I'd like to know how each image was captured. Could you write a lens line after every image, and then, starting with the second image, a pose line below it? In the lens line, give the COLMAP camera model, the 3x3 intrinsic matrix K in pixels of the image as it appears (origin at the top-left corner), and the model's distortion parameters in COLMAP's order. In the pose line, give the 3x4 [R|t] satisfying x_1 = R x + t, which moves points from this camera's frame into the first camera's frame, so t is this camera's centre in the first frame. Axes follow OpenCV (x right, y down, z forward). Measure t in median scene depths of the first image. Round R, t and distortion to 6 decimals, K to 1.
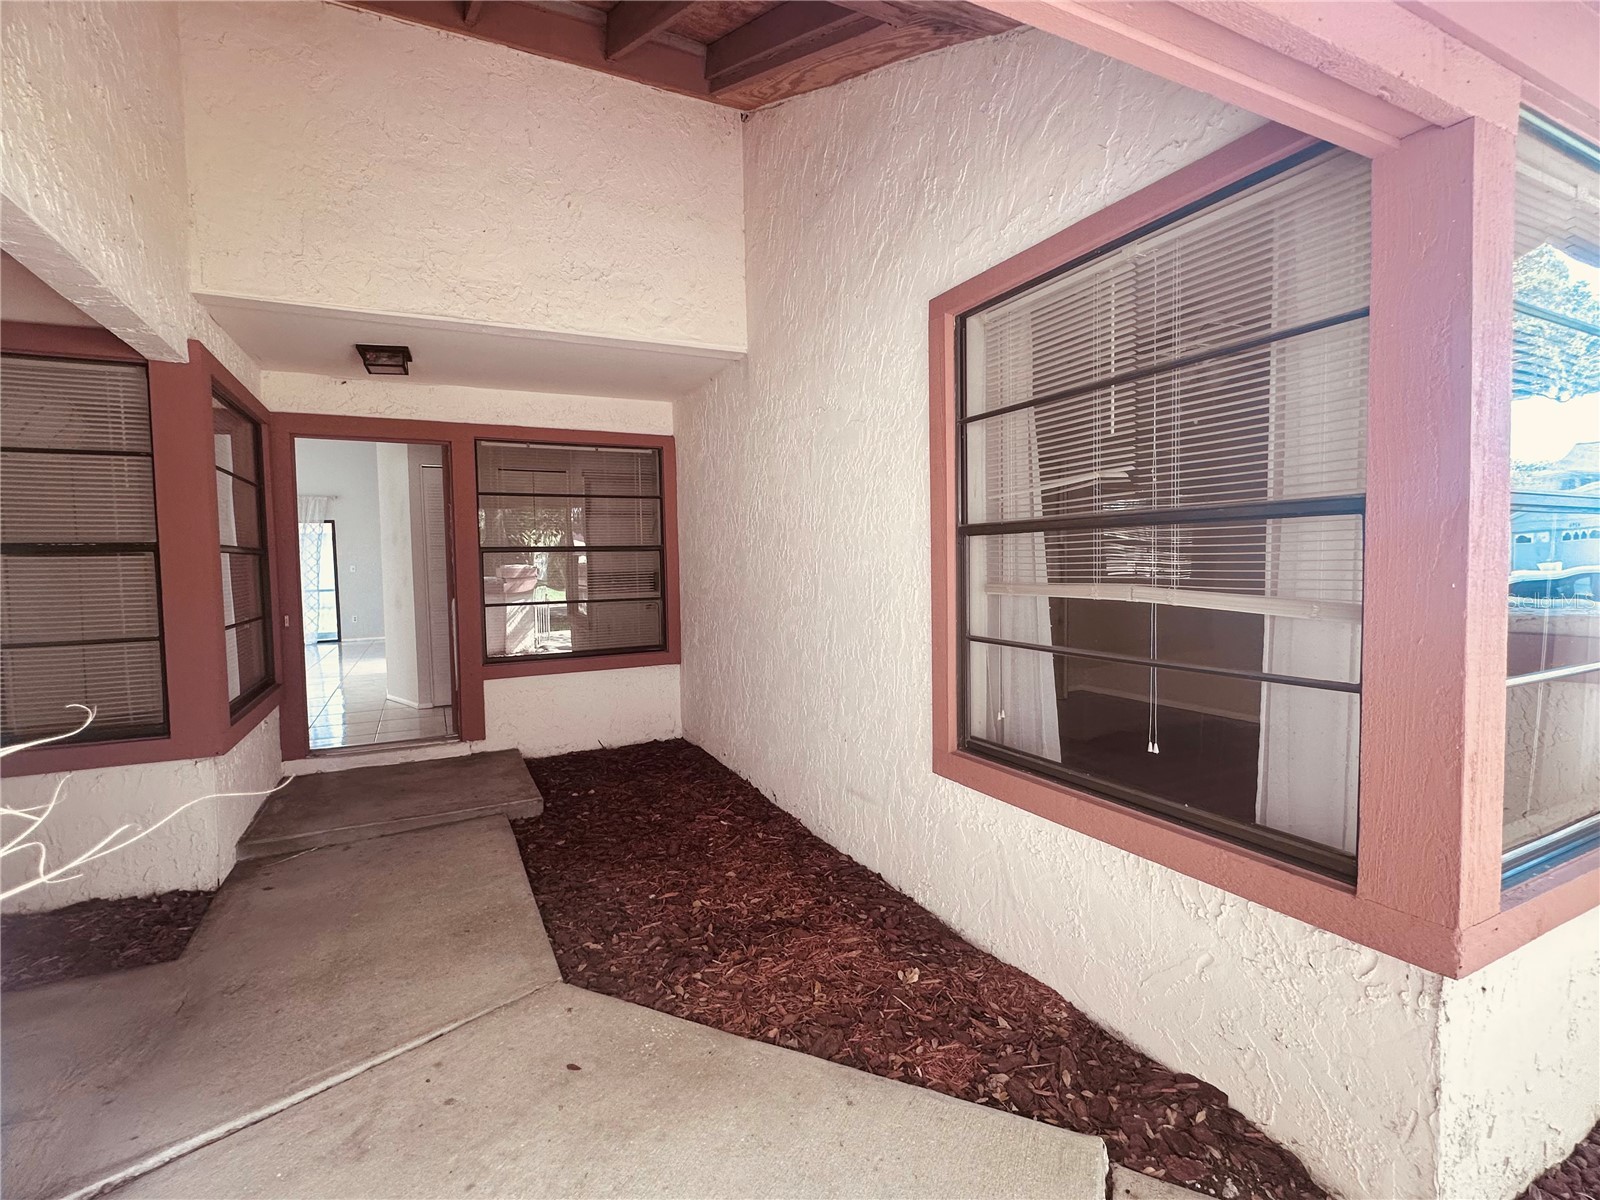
lens RADIAL K [[742.3, 0, 803.0], [0, 742.3, 603.3], [0, 0, 1]] dist [-0.003783, 0.000004]
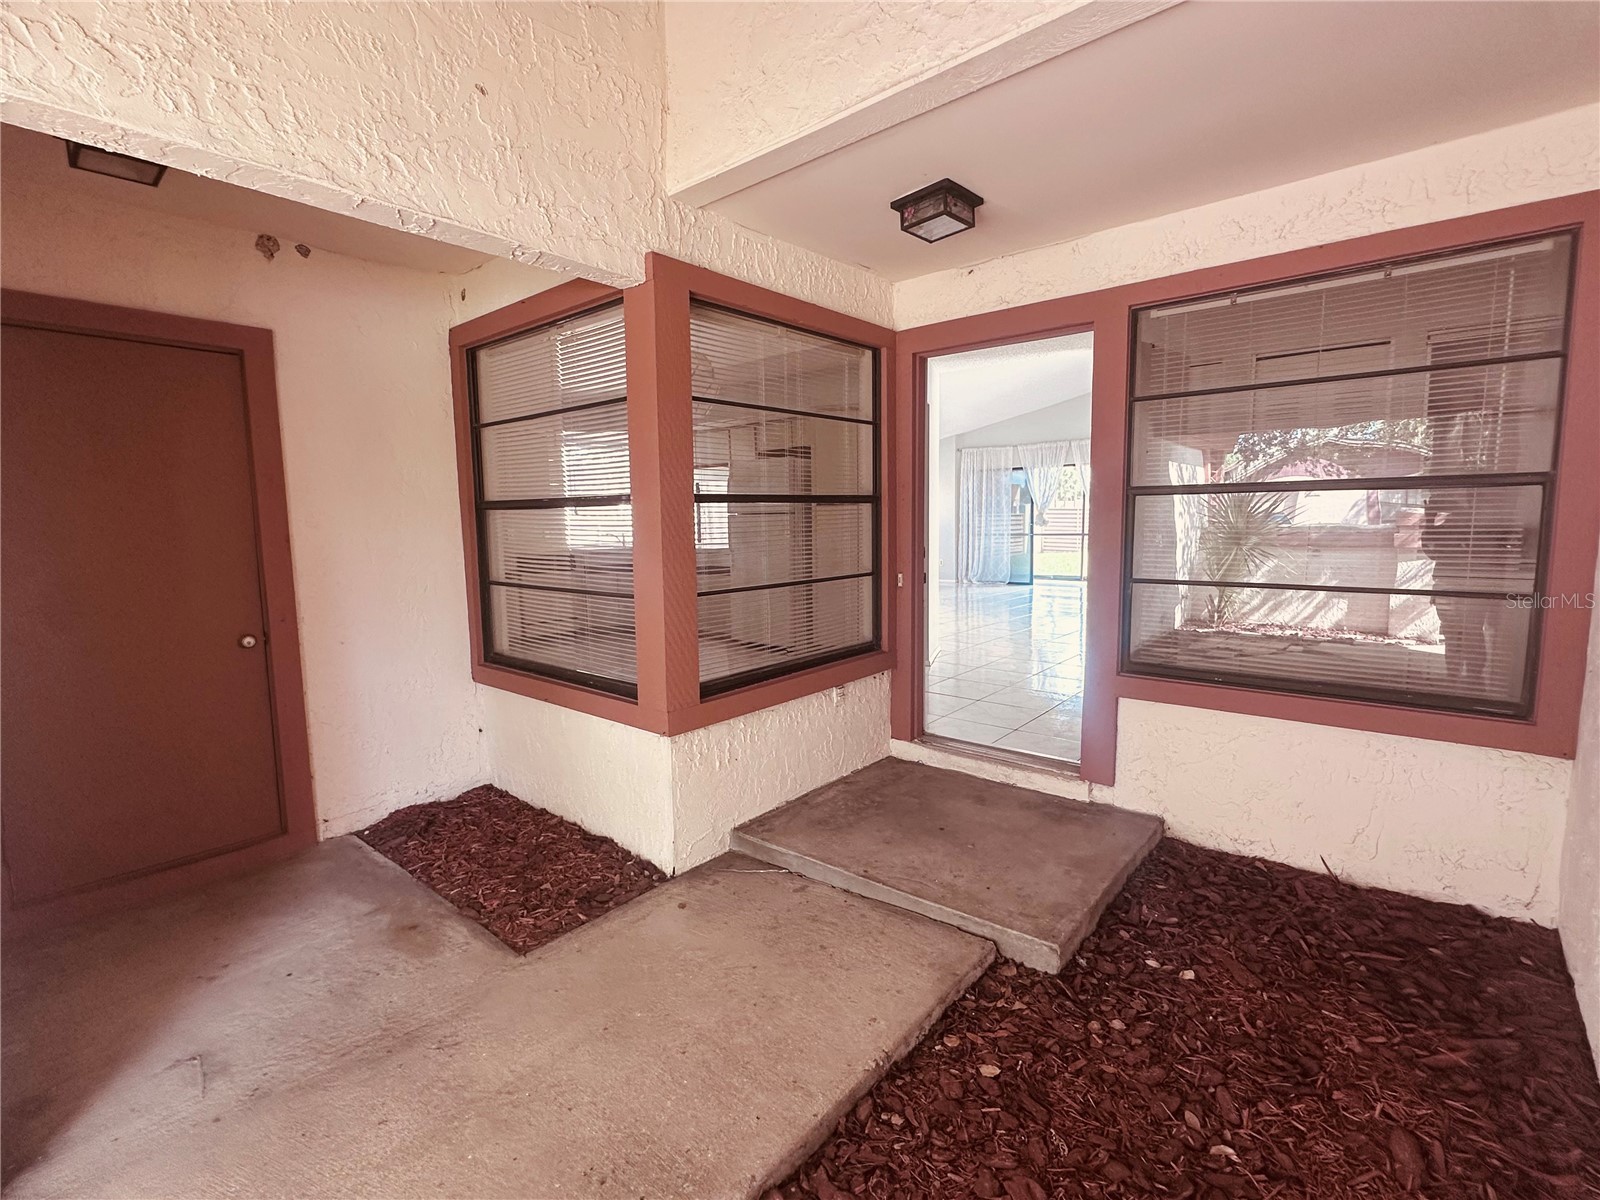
lens RADIAL K [[742.3, 0, 804.6], [0, 742.3, 593.5], [0, 0, 1]] dist [-0.003783, 0.000004]
pose [[0.385719, 0.108346, -0.916233, 0.044750], [-0.043643, 0.994112, 0.099183, -0.039563], [0.921584, 0.001730, 0.388176, 0.565256]]
